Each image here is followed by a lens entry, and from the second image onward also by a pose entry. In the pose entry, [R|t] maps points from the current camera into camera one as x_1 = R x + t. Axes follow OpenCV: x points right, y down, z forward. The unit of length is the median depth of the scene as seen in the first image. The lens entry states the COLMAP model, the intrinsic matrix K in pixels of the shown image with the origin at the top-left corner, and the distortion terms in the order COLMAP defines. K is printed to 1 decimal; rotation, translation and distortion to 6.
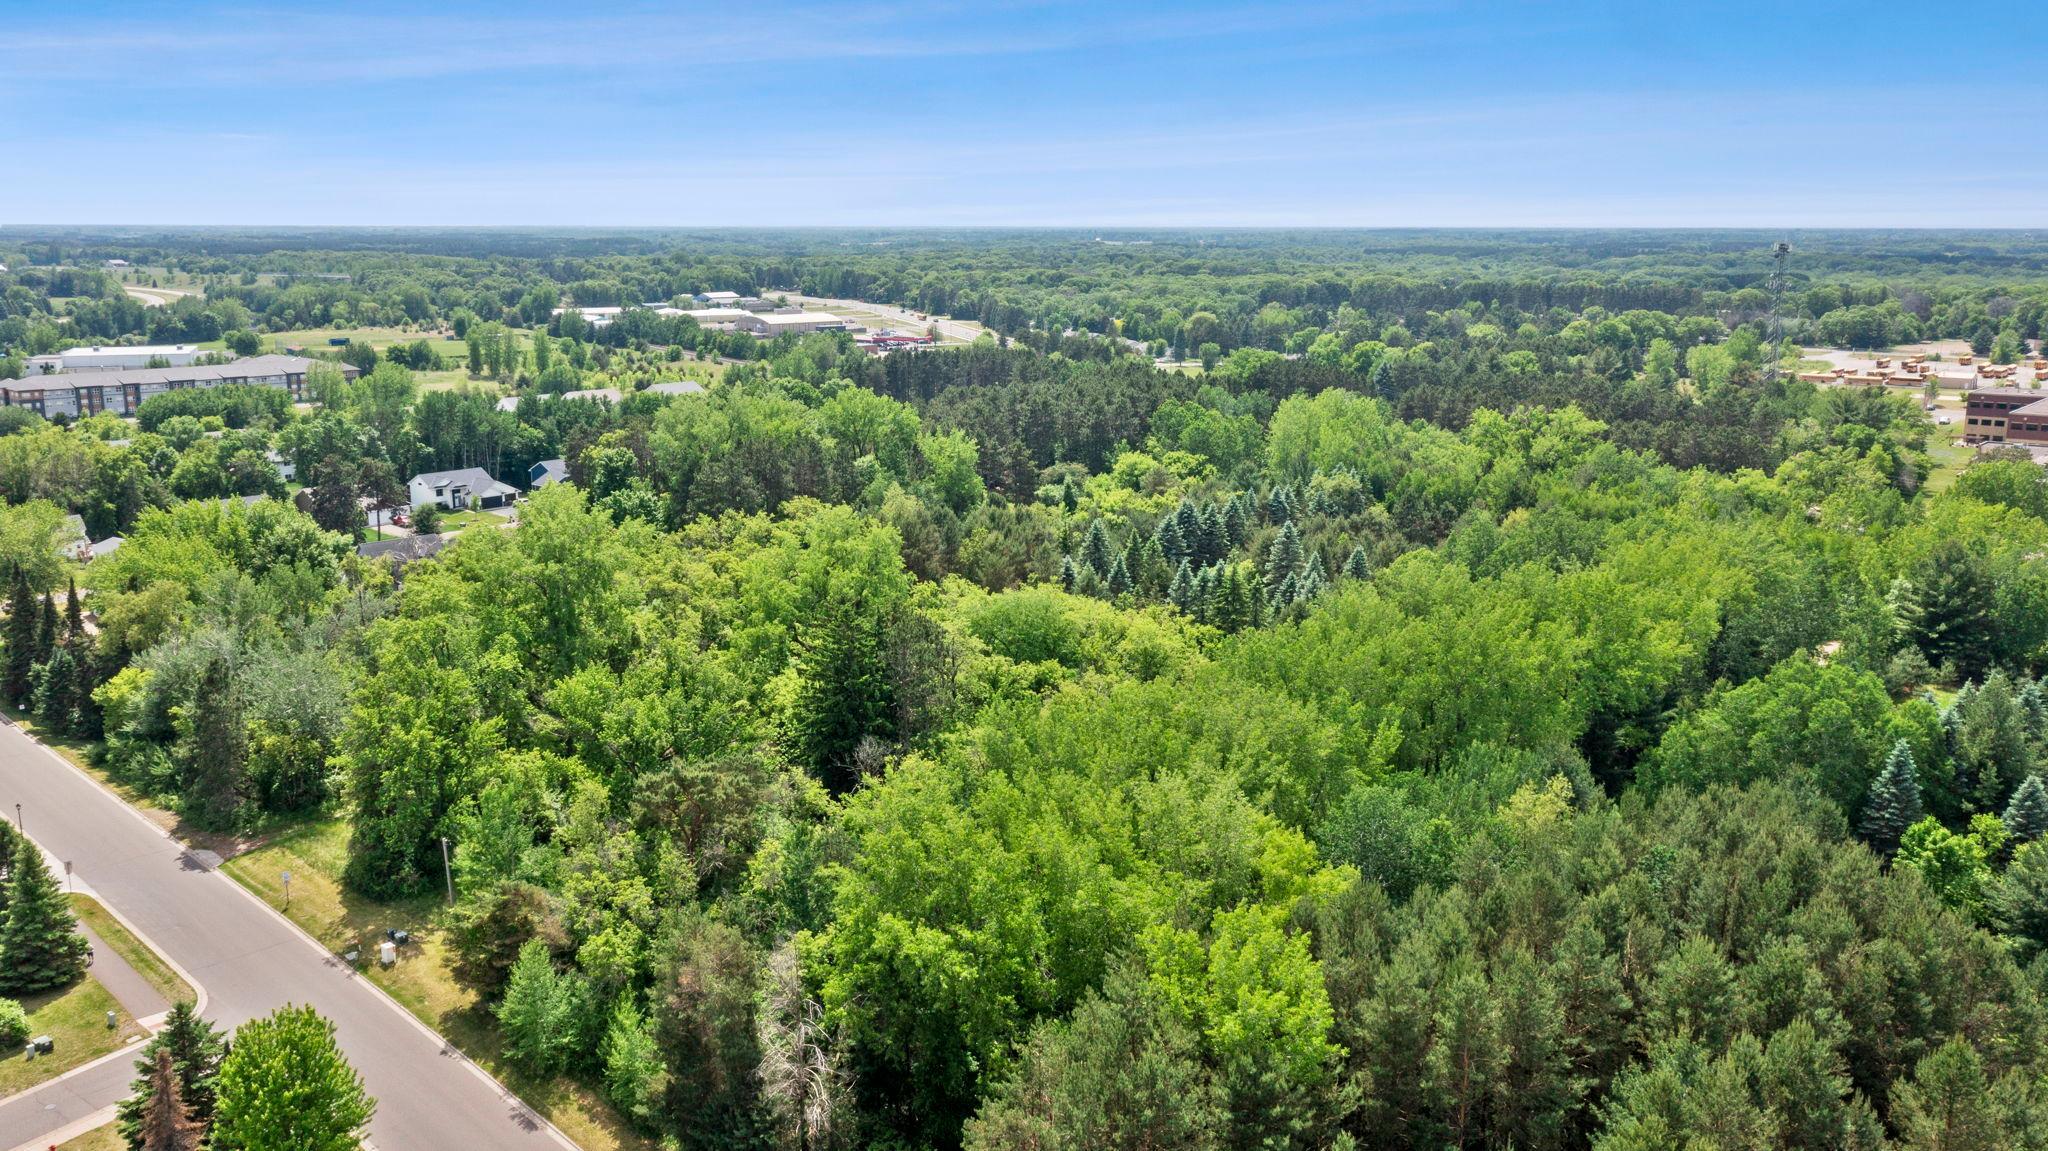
lens RADIAL K [[1652.8, 0, 1004.7], [0, 1652.8, 575.2], [0, 0, 1]] dist [0.004018, 0.007935]
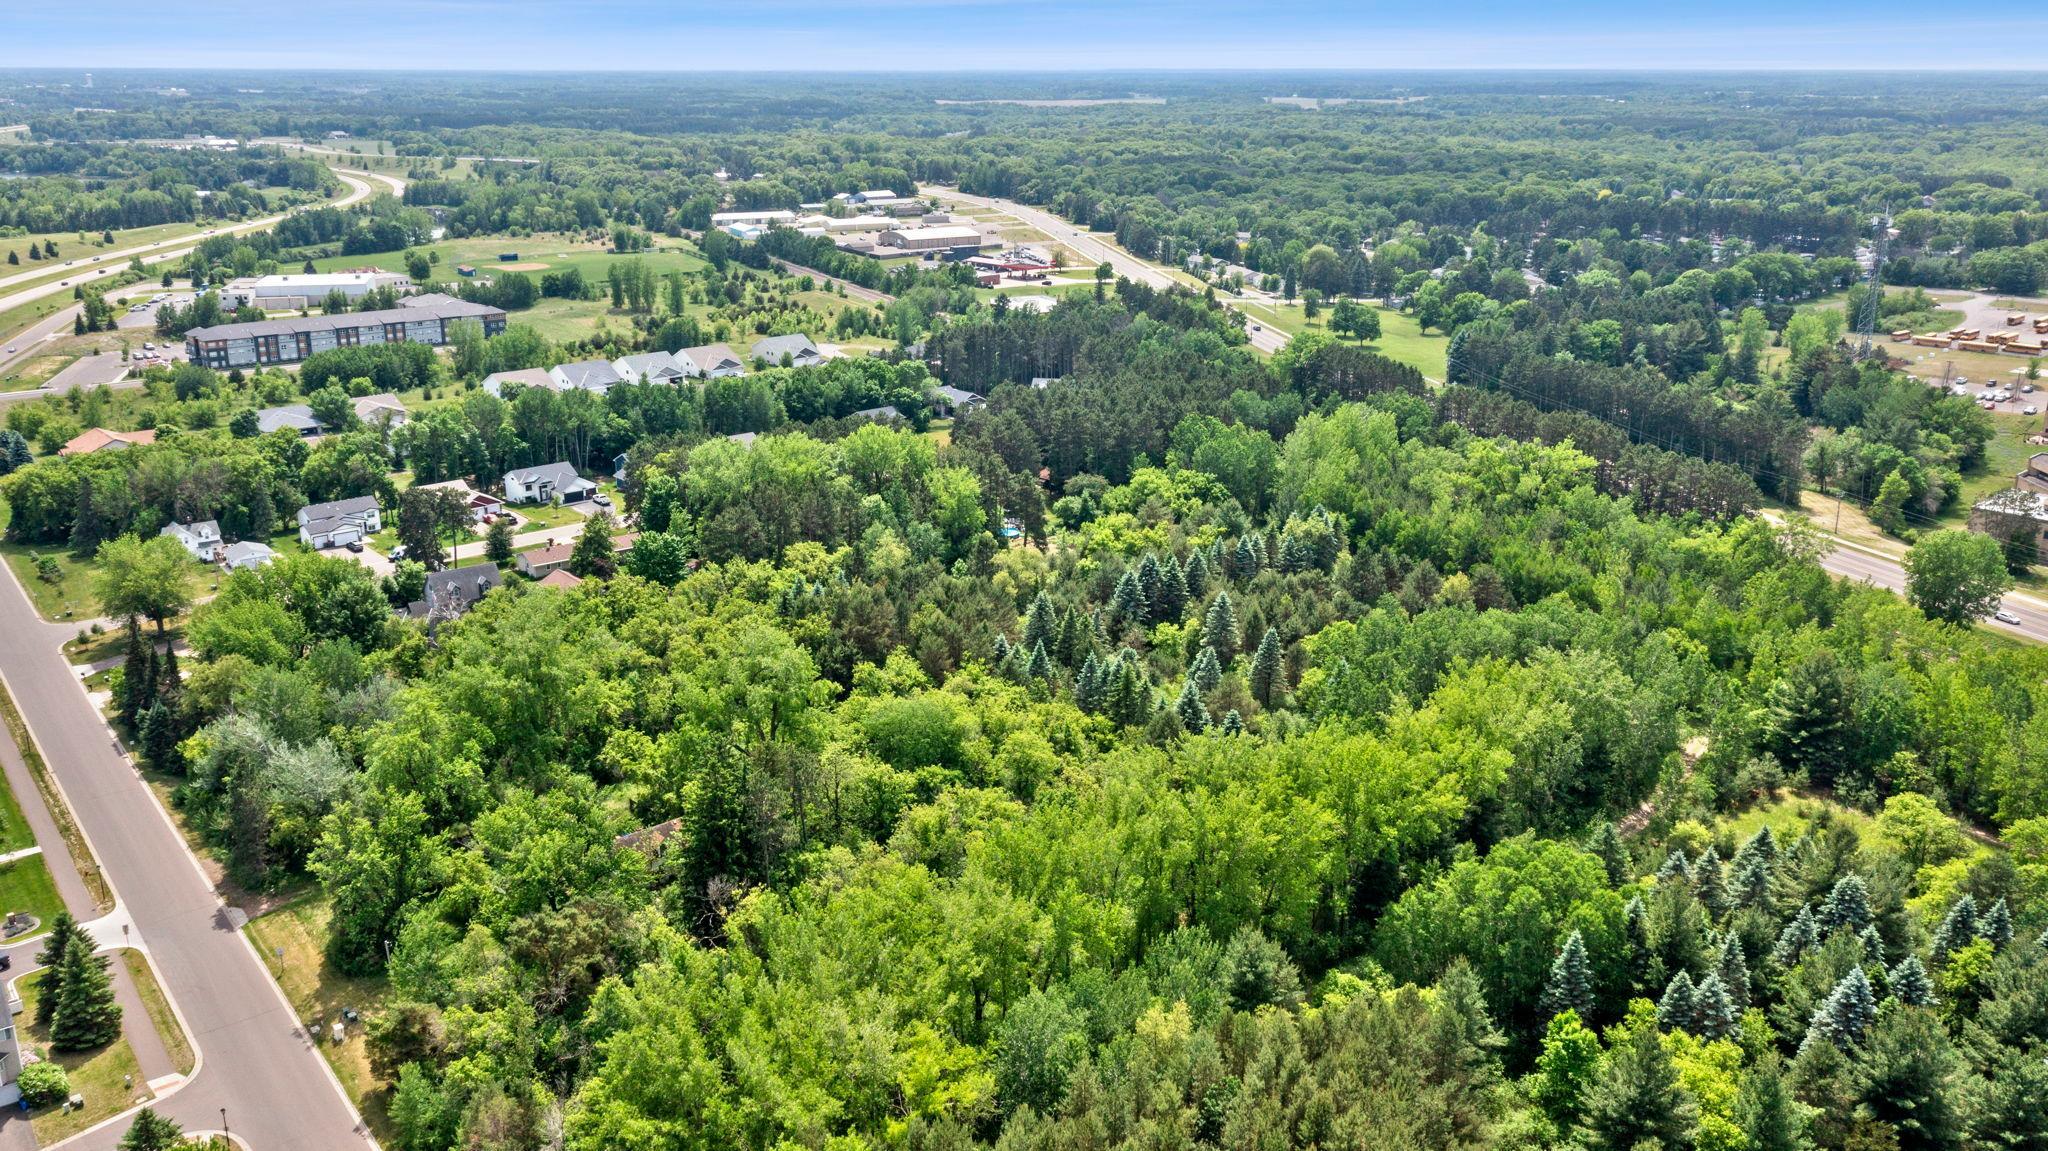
lens RADIAL K [[1629.1, 0, 998.3], [0, 1629.1, 574.4], [0, 0, 1]] dist [0.005563, -0.000566]
pose [[0.992622, 0.037402, -0.115336, 0.107065], [-0.026947, 0.995495, 0.090908, -0.100826], [0.118216, -0.087129, 0.989158, -0.067790]]
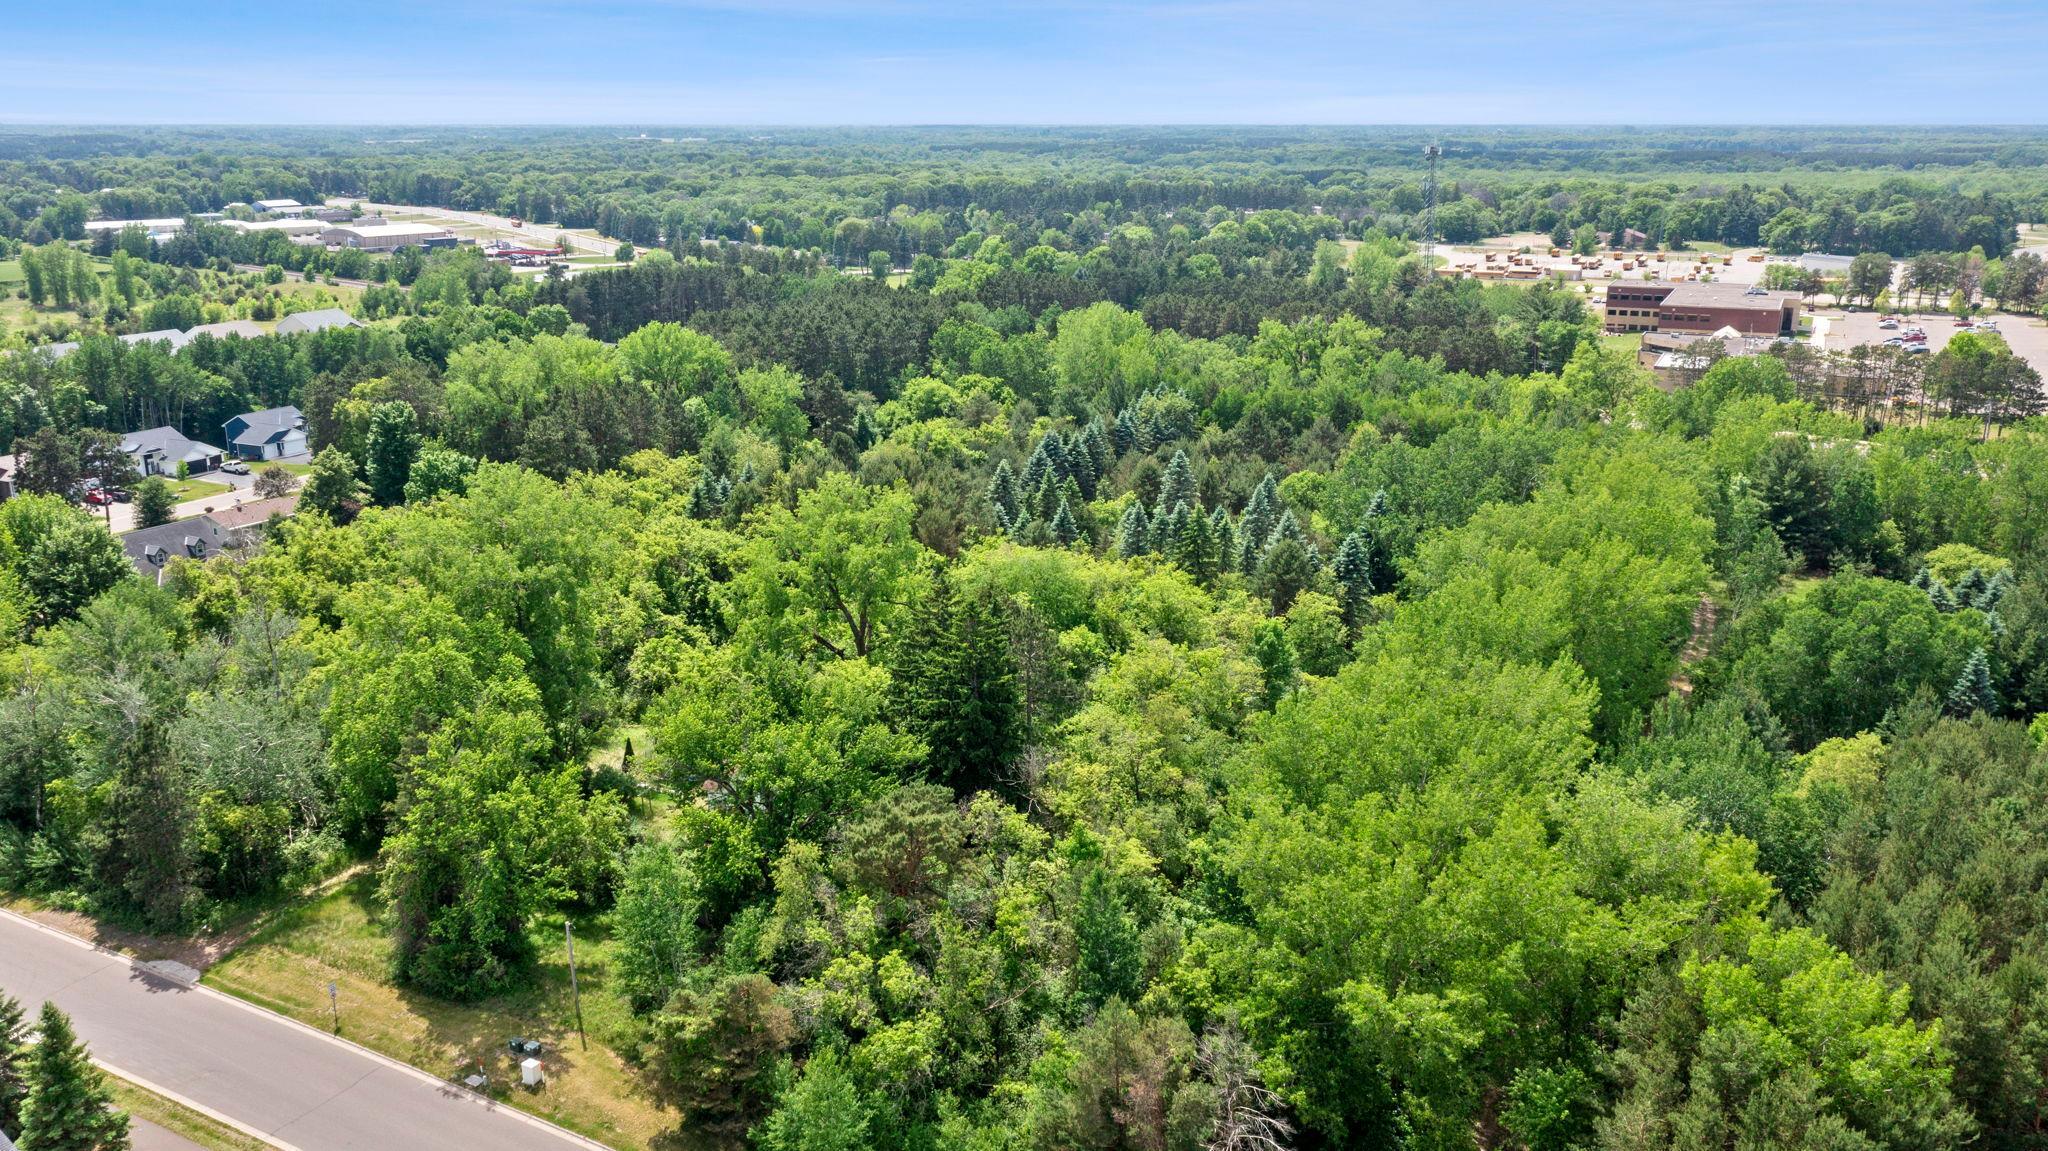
lens RADIAL K [[1652.3, 0, 1024.0], [0, 1652.3, 575.5], [0, 0, 1]] dist [0.002470, 0.002482]
pose [[0.961305, -0.073286, 0.265559, -0.130944], [0.057209, 0.996058, 0.067790, -0.022081], [-0.269480, -0.049974, 0.961708, 0.063043]]
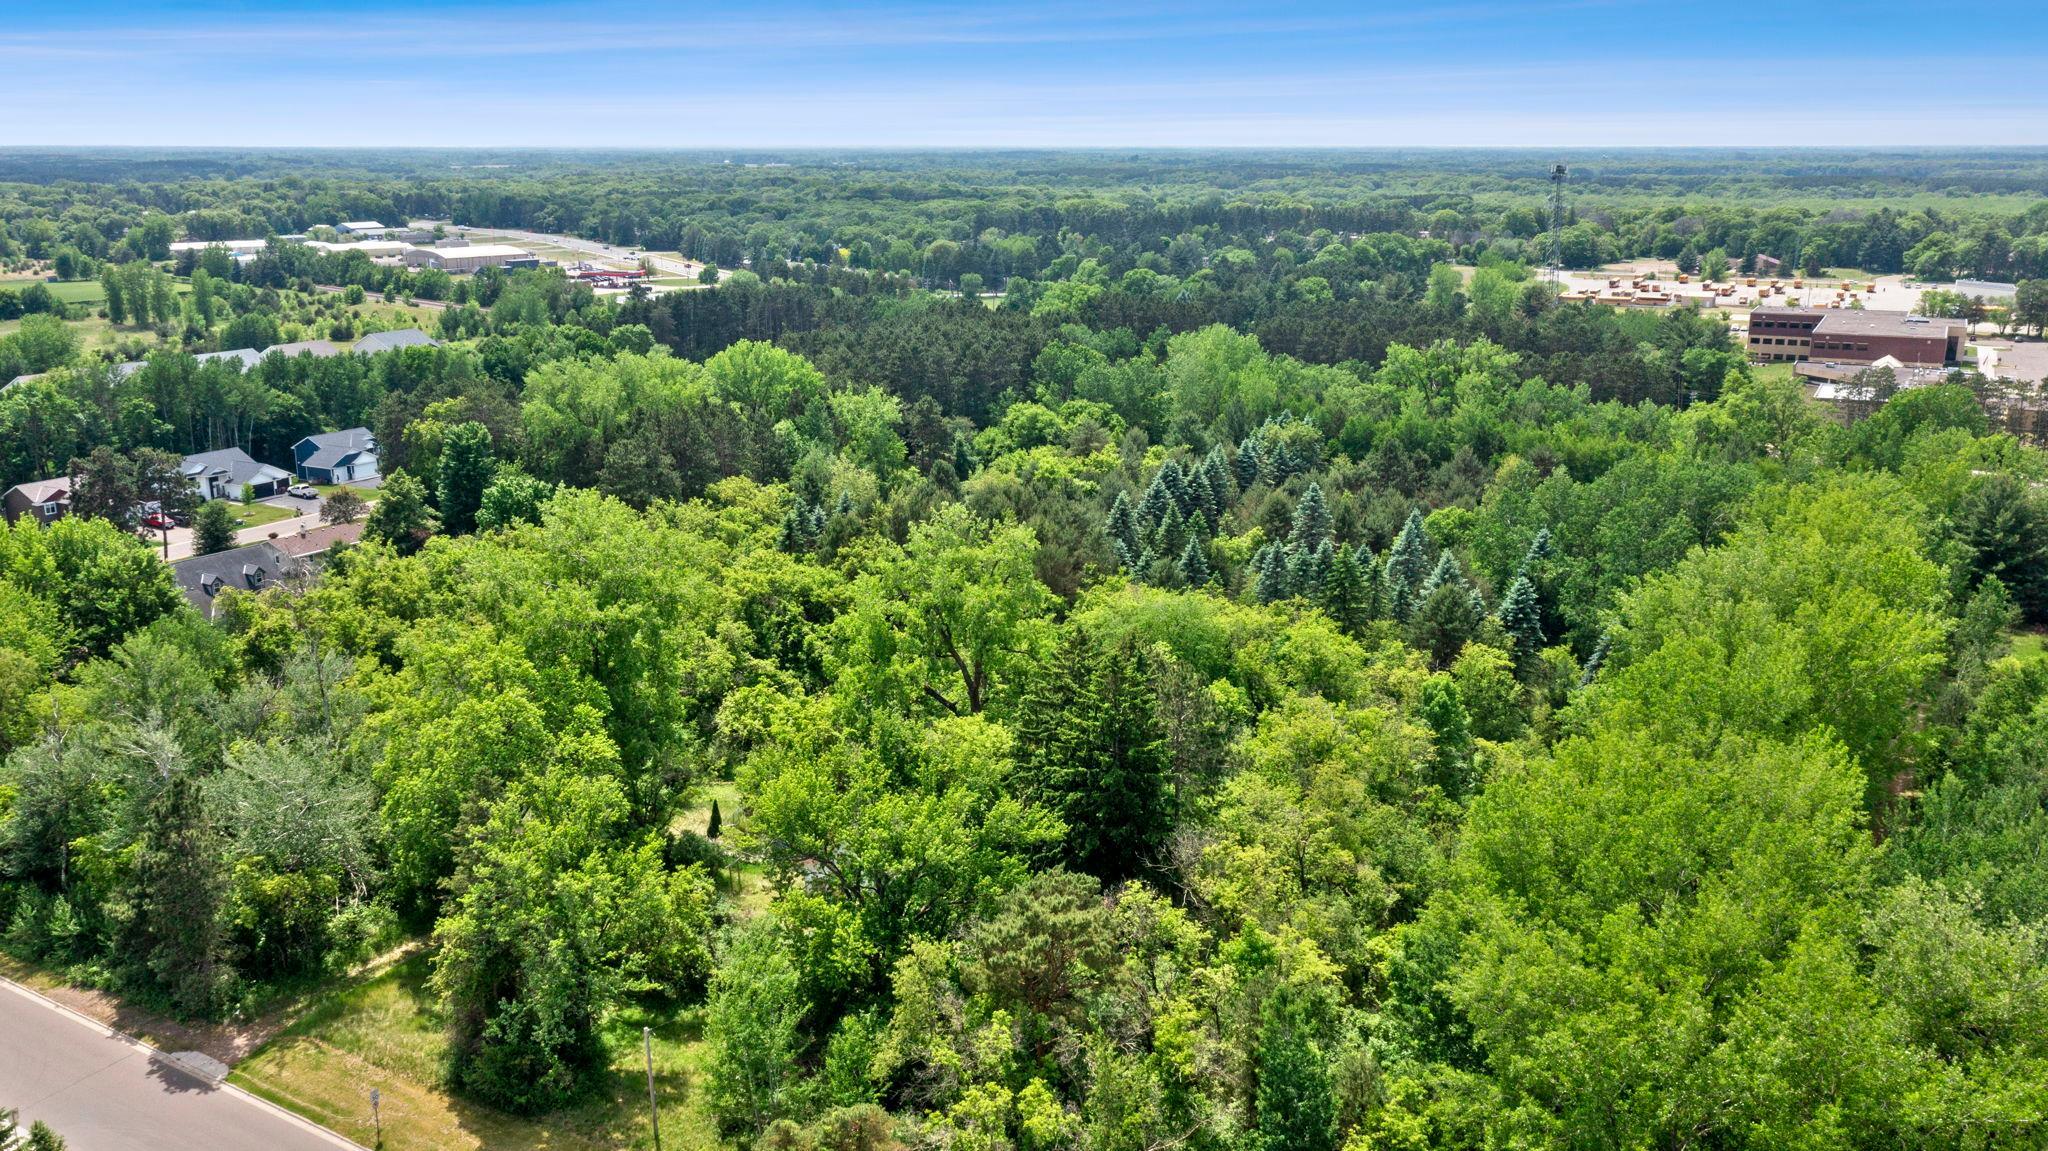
lens RADIAL K [[1691.0, 0, 1023.1], [0, 1691.0, 571.7], [0, 0, 1]] dist [0.000184, 0.015210]
pose [[0.973908, -0.055037, 0.220168, -0.132677], [0.046739, 0.997993, 0.042727, -0.022618], [-0.222078, -0.031322, 0.974526, 0.109380]]
